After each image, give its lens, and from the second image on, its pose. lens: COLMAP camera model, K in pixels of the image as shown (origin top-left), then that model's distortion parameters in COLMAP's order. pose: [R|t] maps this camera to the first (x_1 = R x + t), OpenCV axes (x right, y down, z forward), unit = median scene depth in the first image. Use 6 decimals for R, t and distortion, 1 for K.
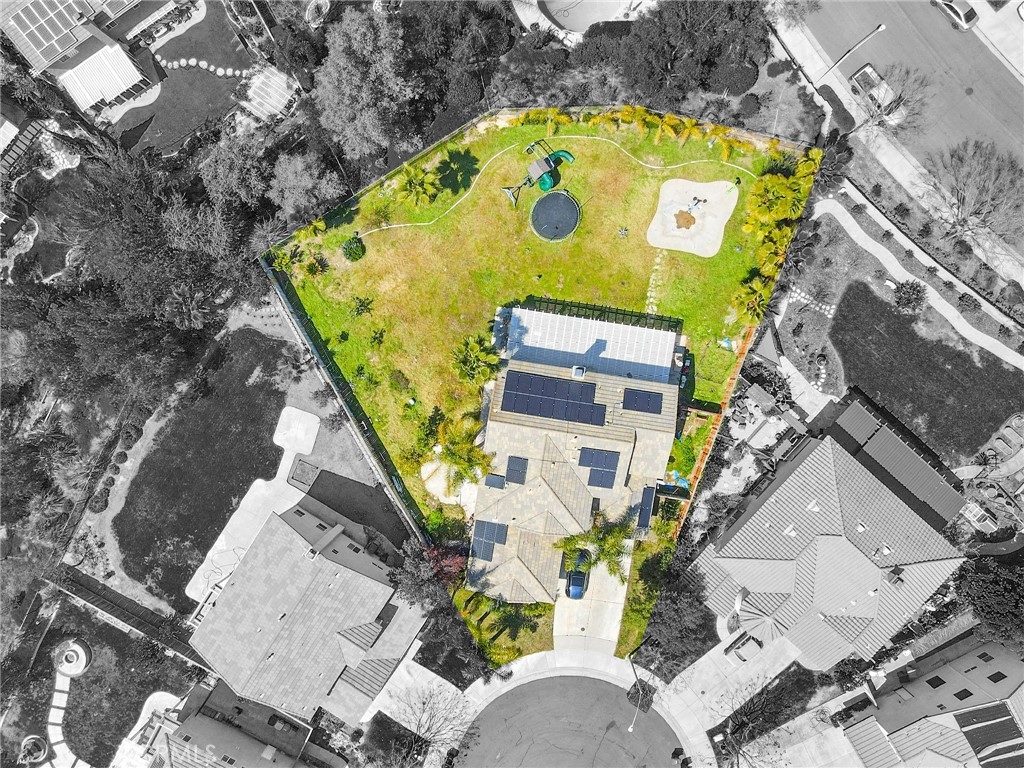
lens RADIAL K [[759.4, 0, 512.0], [0, 759.4, 384.0], [0, 0, 1]] dist [0.030917, -0.004517]
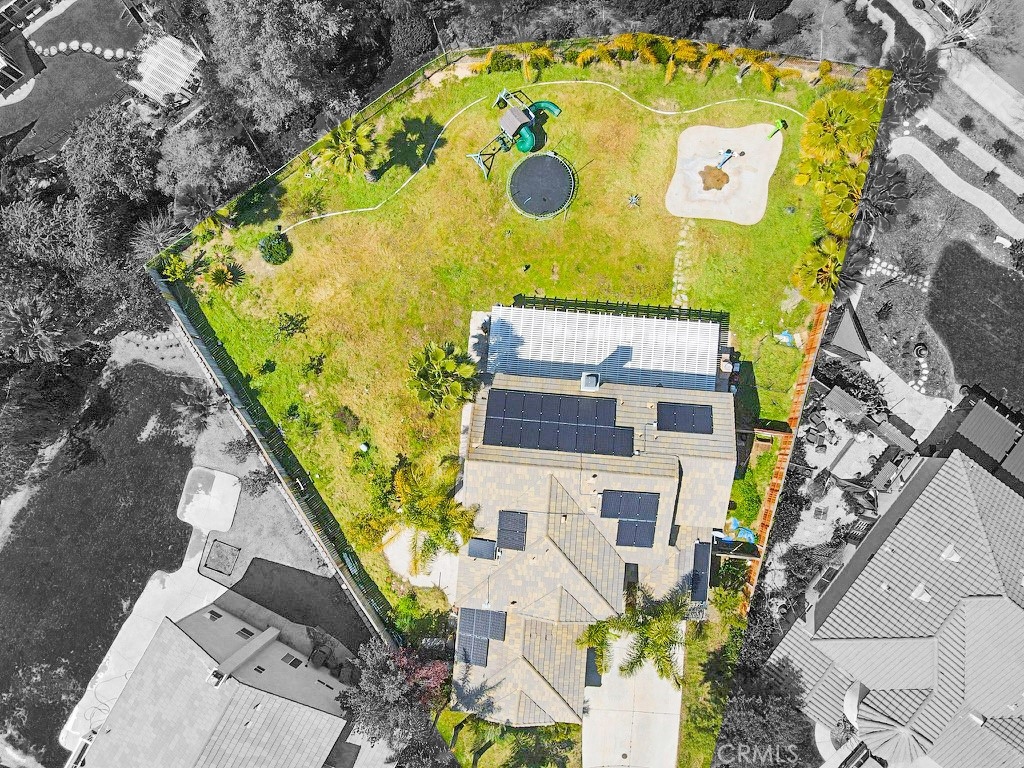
lens RADIAL K [[759.4, 0, 512.0], [0, 759.4, 384.0], [0, 0, 1]] dist [0.030917, -0.004517]
pose [[0.997551, -0.069927, 0.001631, 0.013050], [0.069760, 0.992927, -0.096071, 0.043298], [0.005098, 0.095950, 0.995373, 0.271616]]
